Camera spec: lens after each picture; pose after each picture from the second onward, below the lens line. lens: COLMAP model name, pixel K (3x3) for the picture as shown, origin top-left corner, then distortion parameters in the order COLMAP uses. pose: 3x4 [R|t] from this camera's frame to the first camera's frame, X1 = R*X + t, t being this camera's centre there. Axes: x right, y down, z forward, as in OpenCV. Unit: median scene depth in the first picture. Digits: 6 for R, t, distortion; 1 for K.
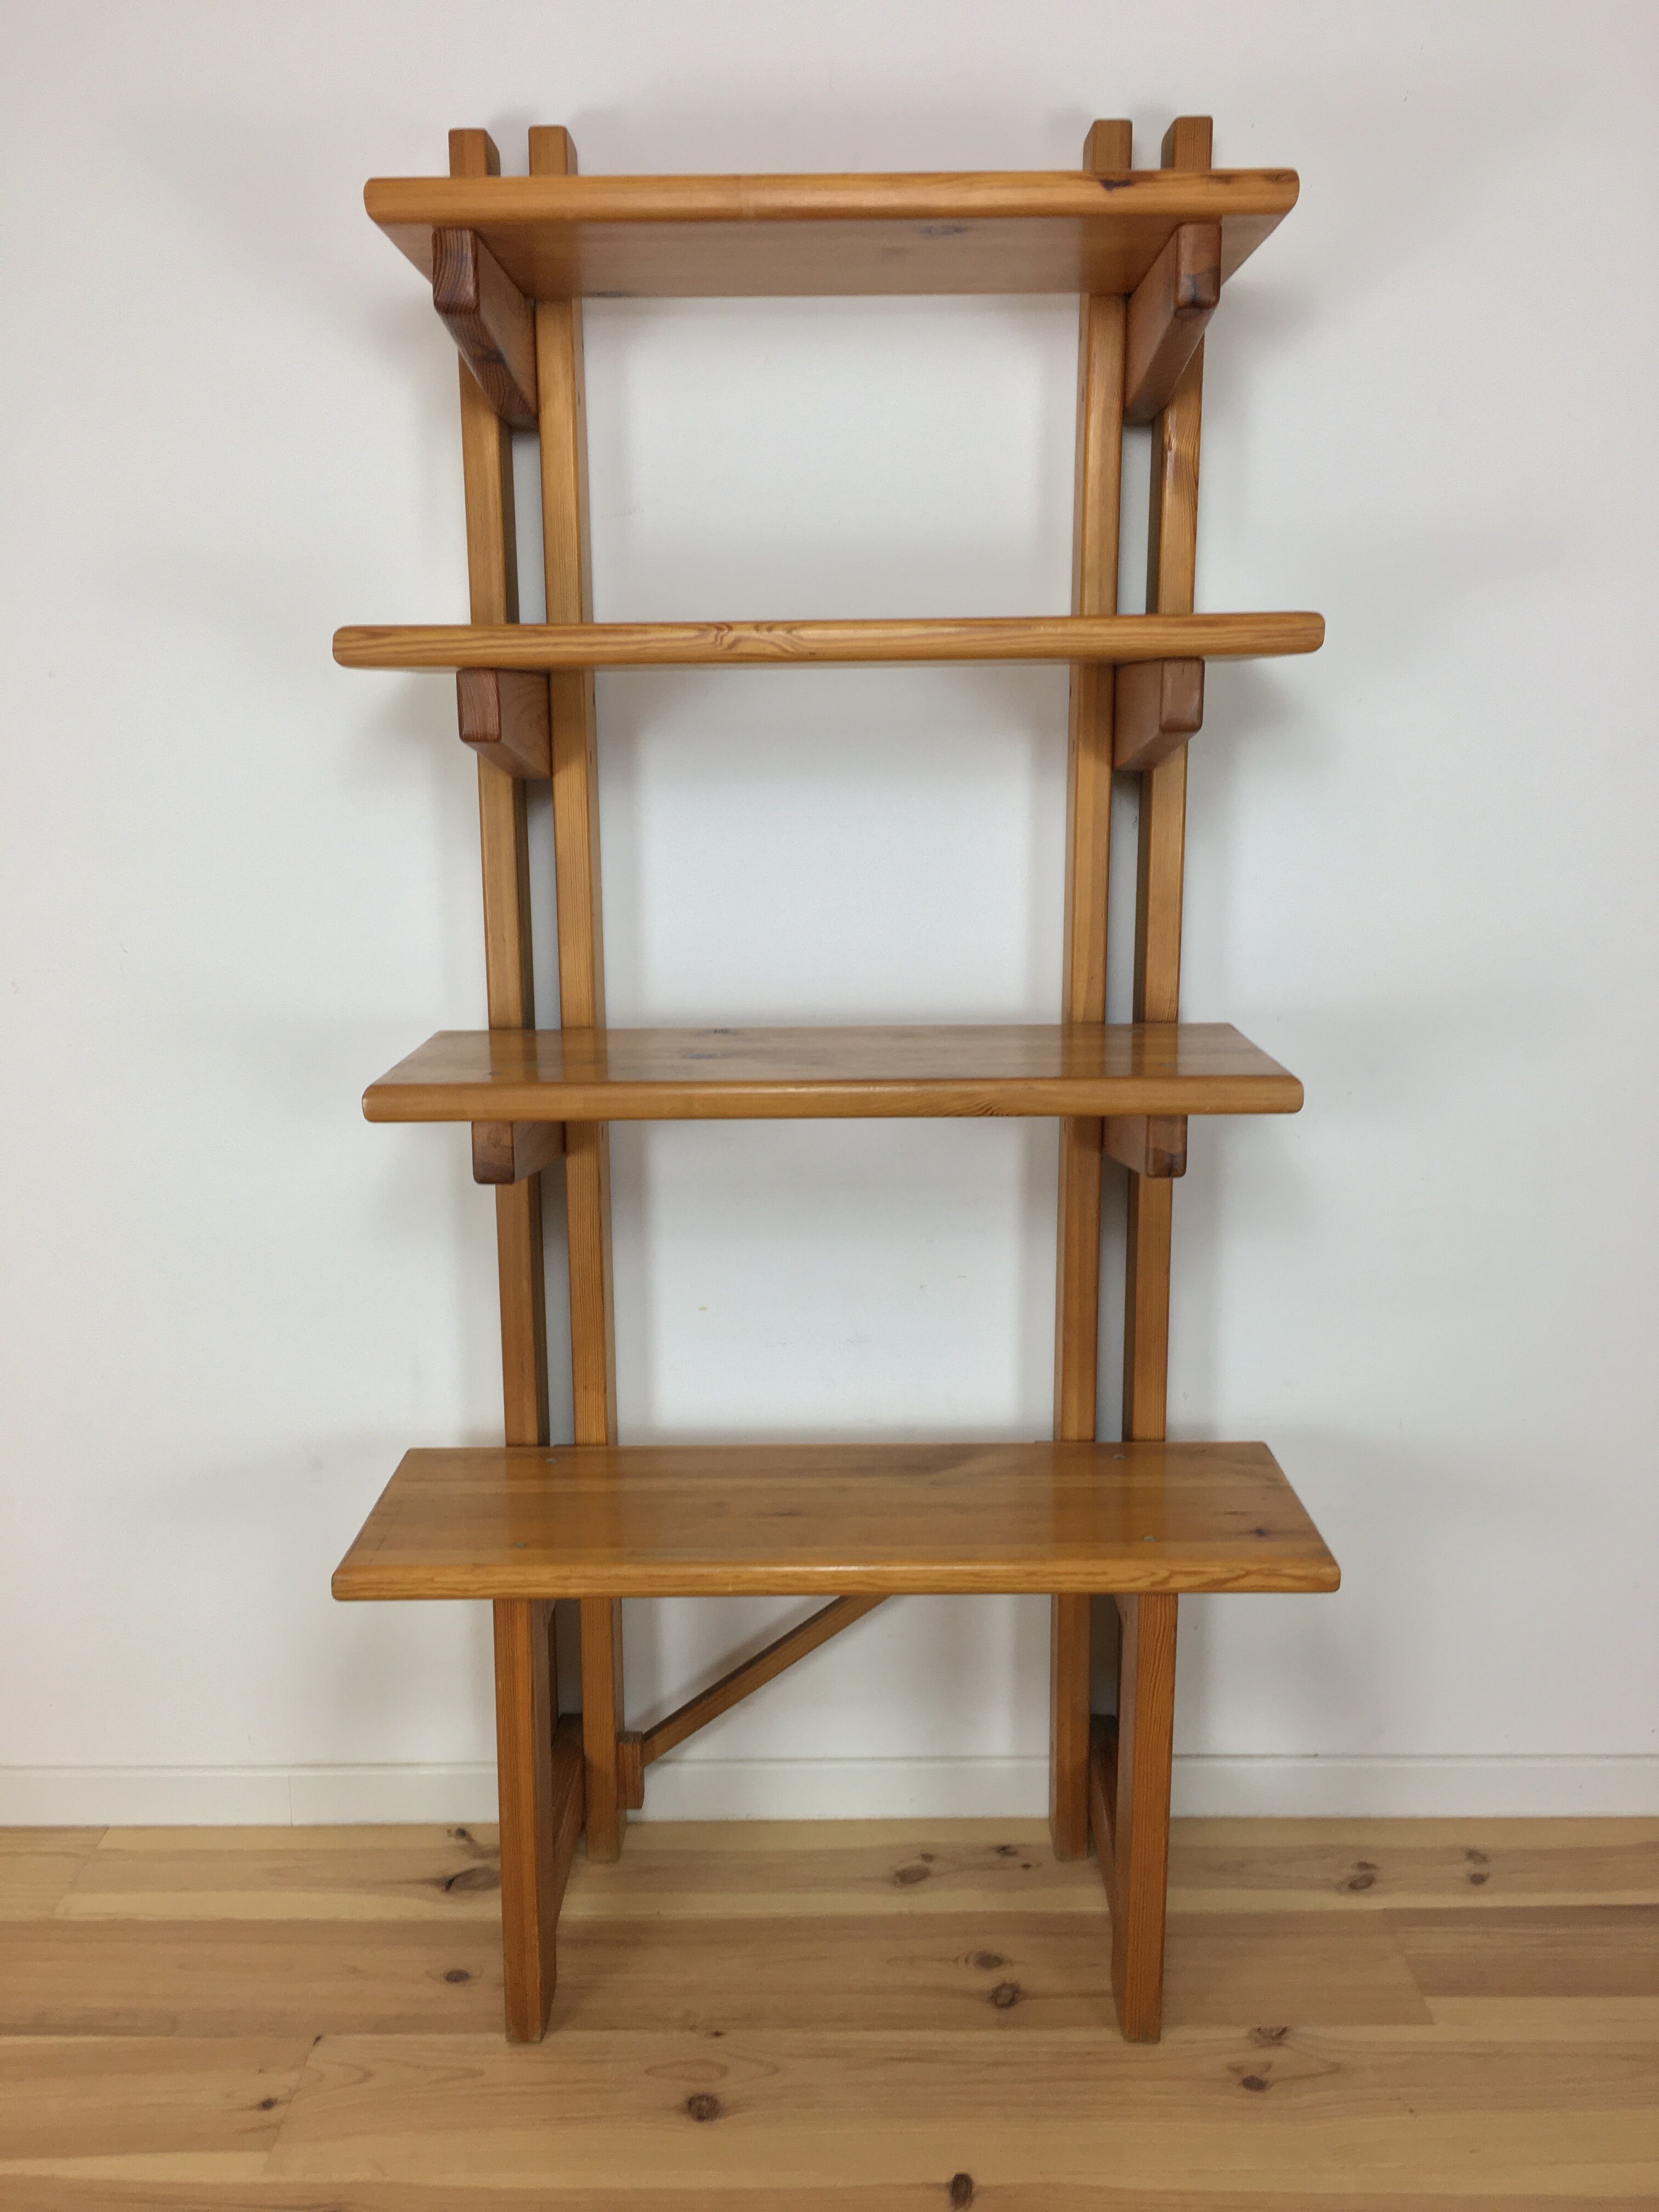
lens RADIAL K [[1884.6, 0, 829.3], [0, 1884.6, 1092.6], [0, 0, 1]] dist [0.062568, -0.100964]
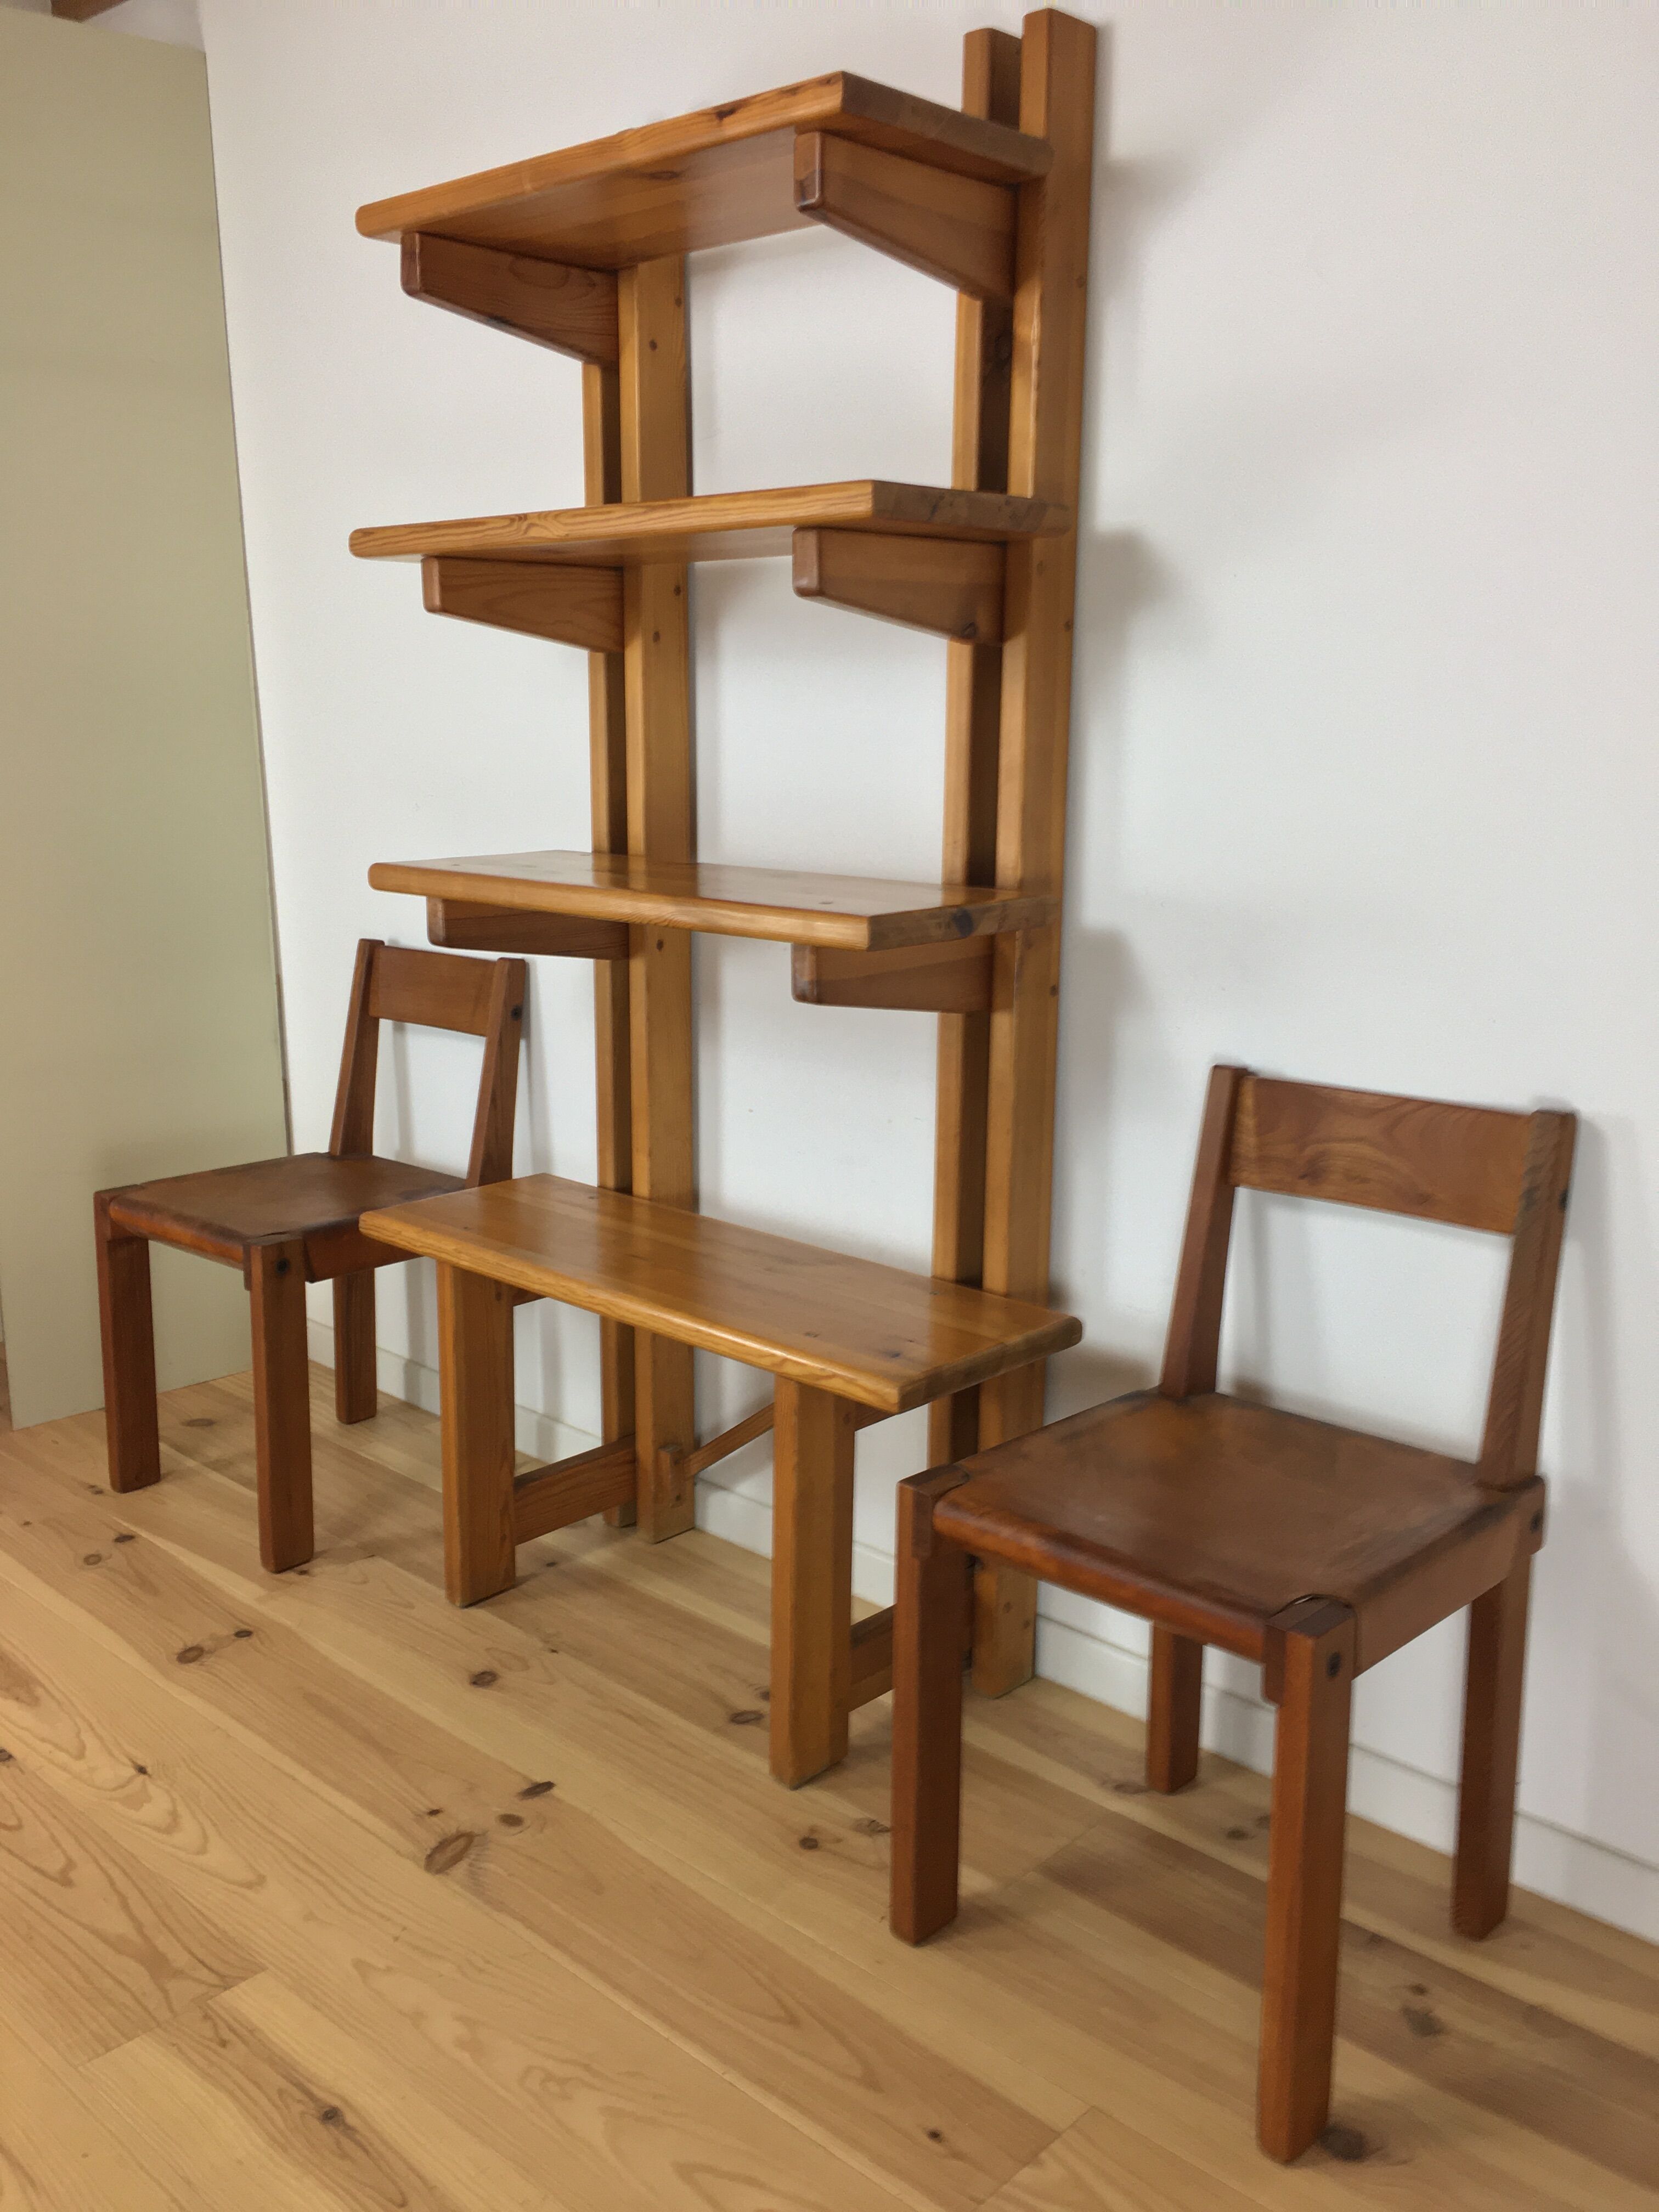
lens RADIAL K [[1884.6, 0, 846.8], [0, 1884.6, 1097.4], [0, 0, 1]] dist [0.062568, -0.100964]
pose [[0.741614, 0.155105, -0.652650, 0.845502], [-0.148291, 0.986739, 0.065998, 0.021590], [0.654231, 0.047837, 0.754780, 0.162263]]
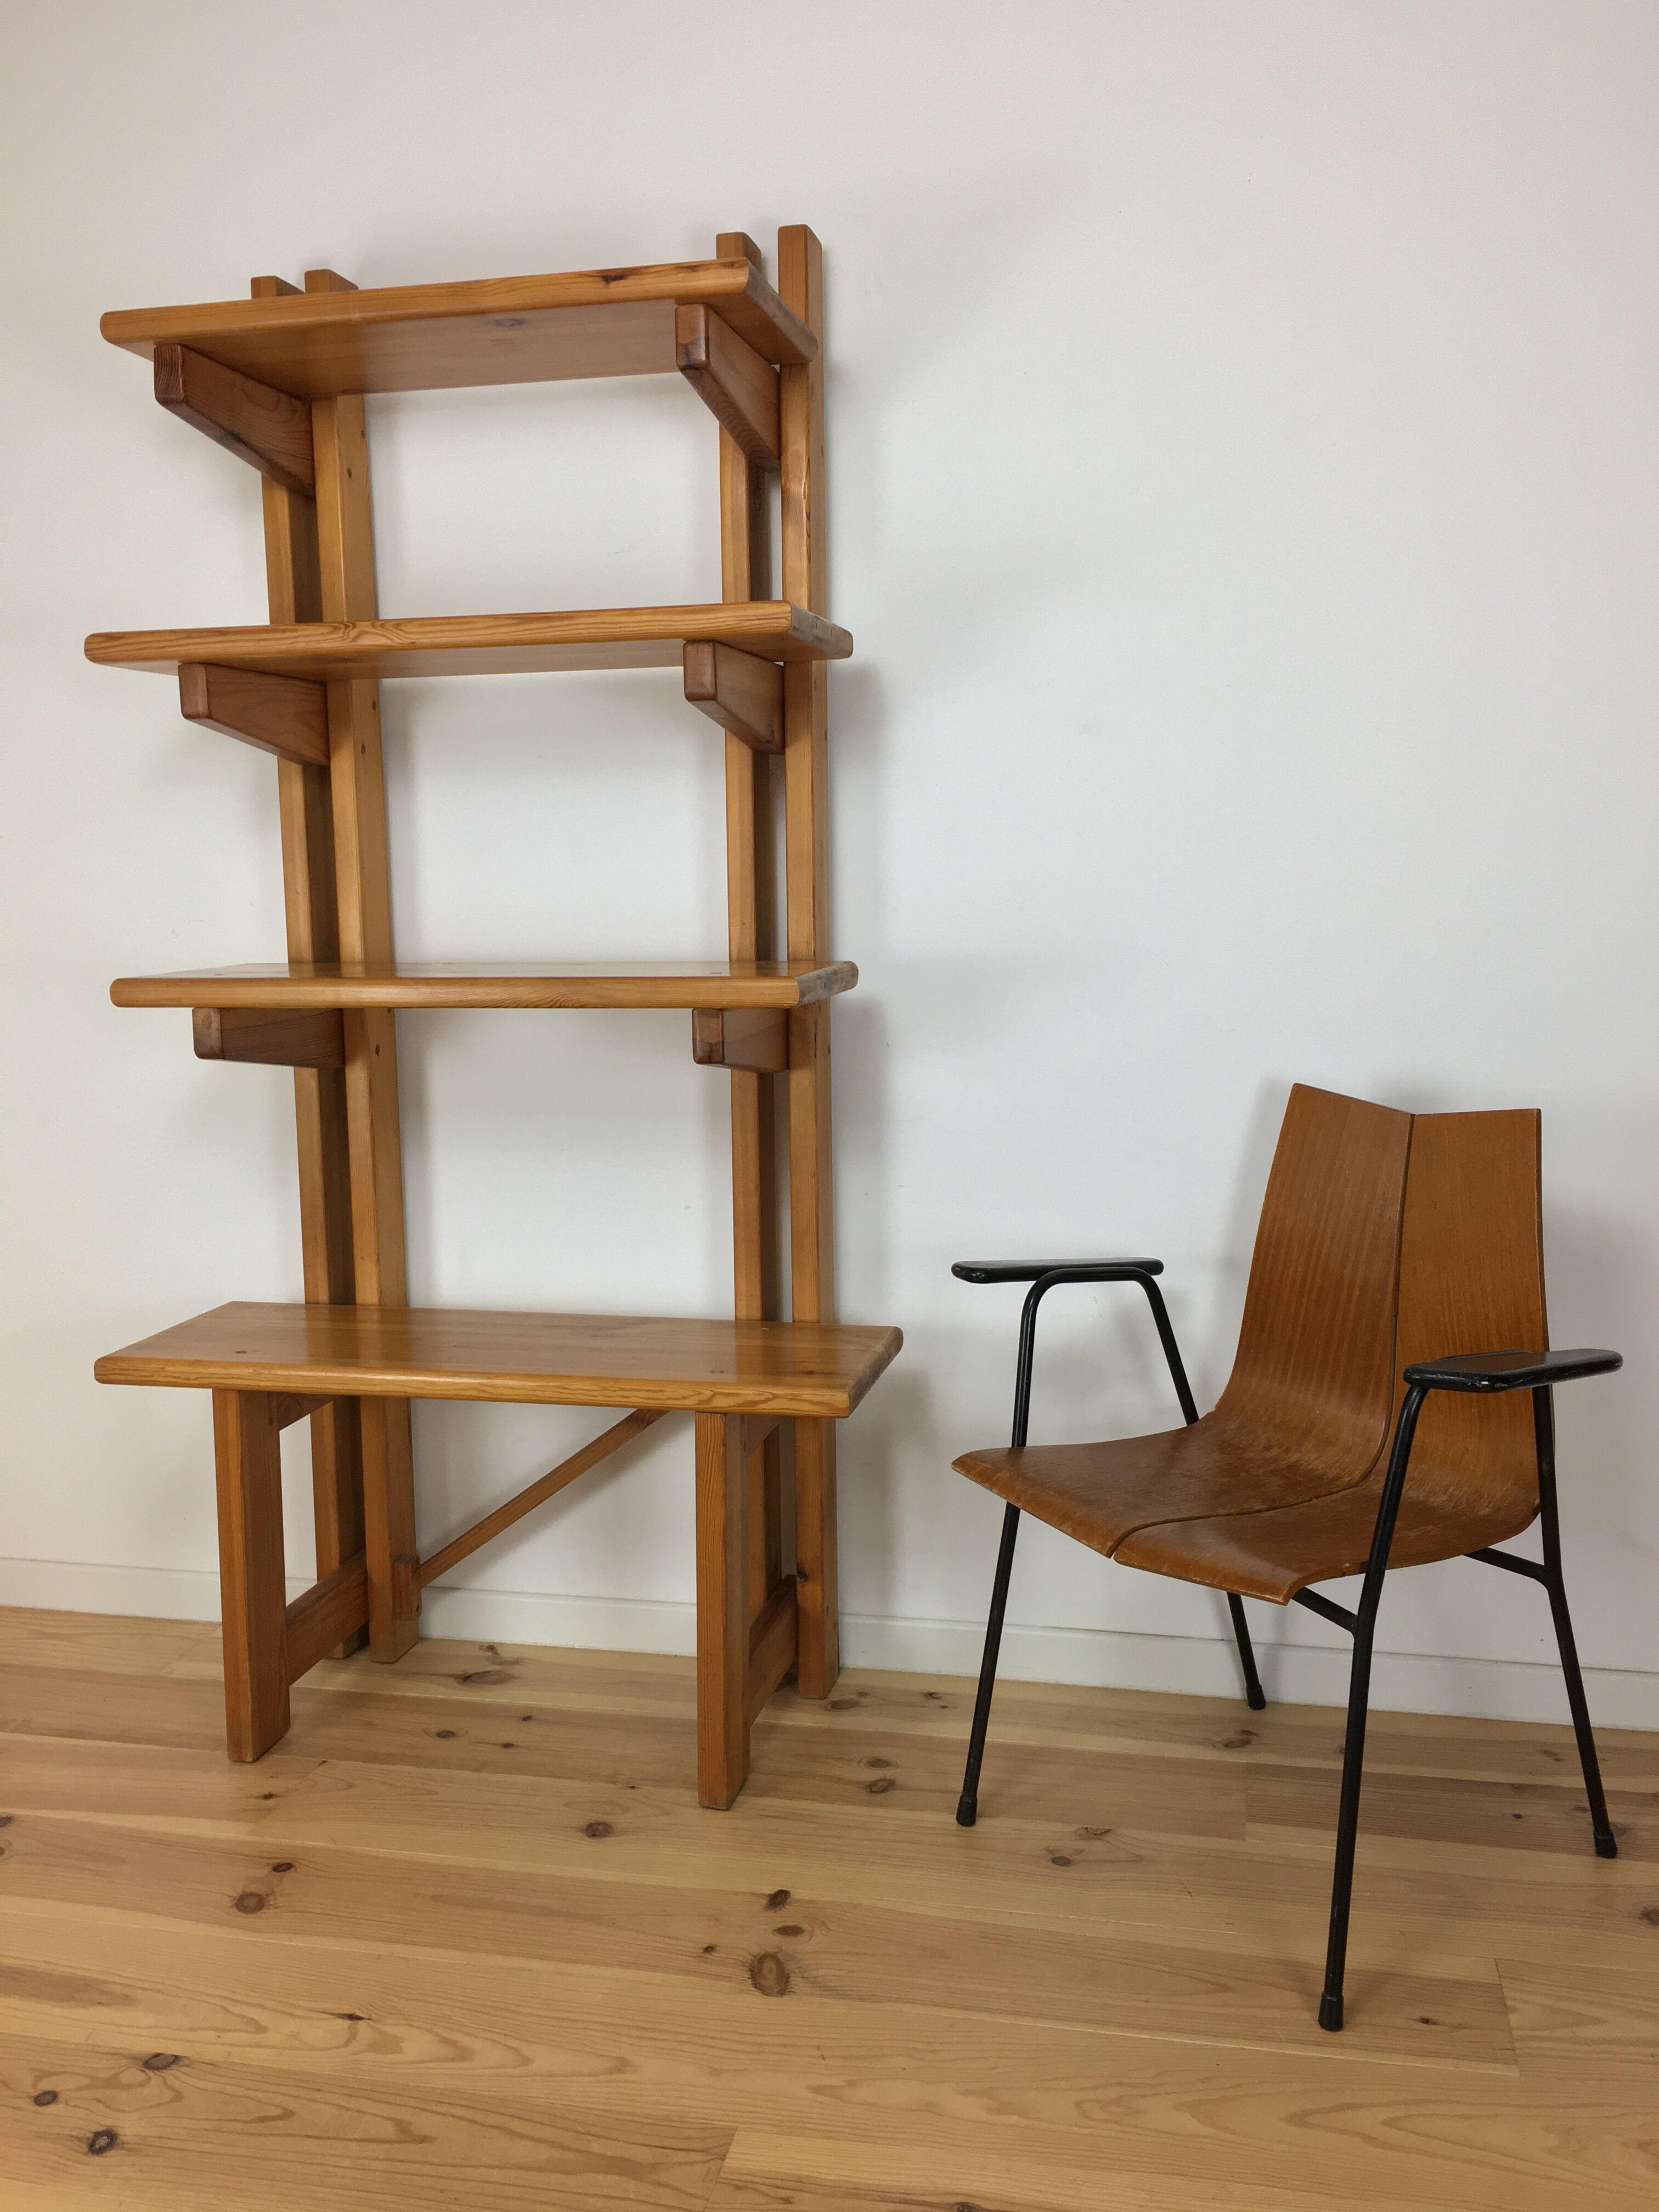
lens RADIAL K [[1884.6, 0, 831.4], [0, 1884.6, 1099.2], [0, 0, 1]] dist [0.062568, -0.100964]
pose [[0.978671, 0.021367, -0.204321, 0.297875], [-0.035207, 0.997307, -0.064344, 0.135434], [0.202396, 0.070165, 0.976787, -0.170107]]
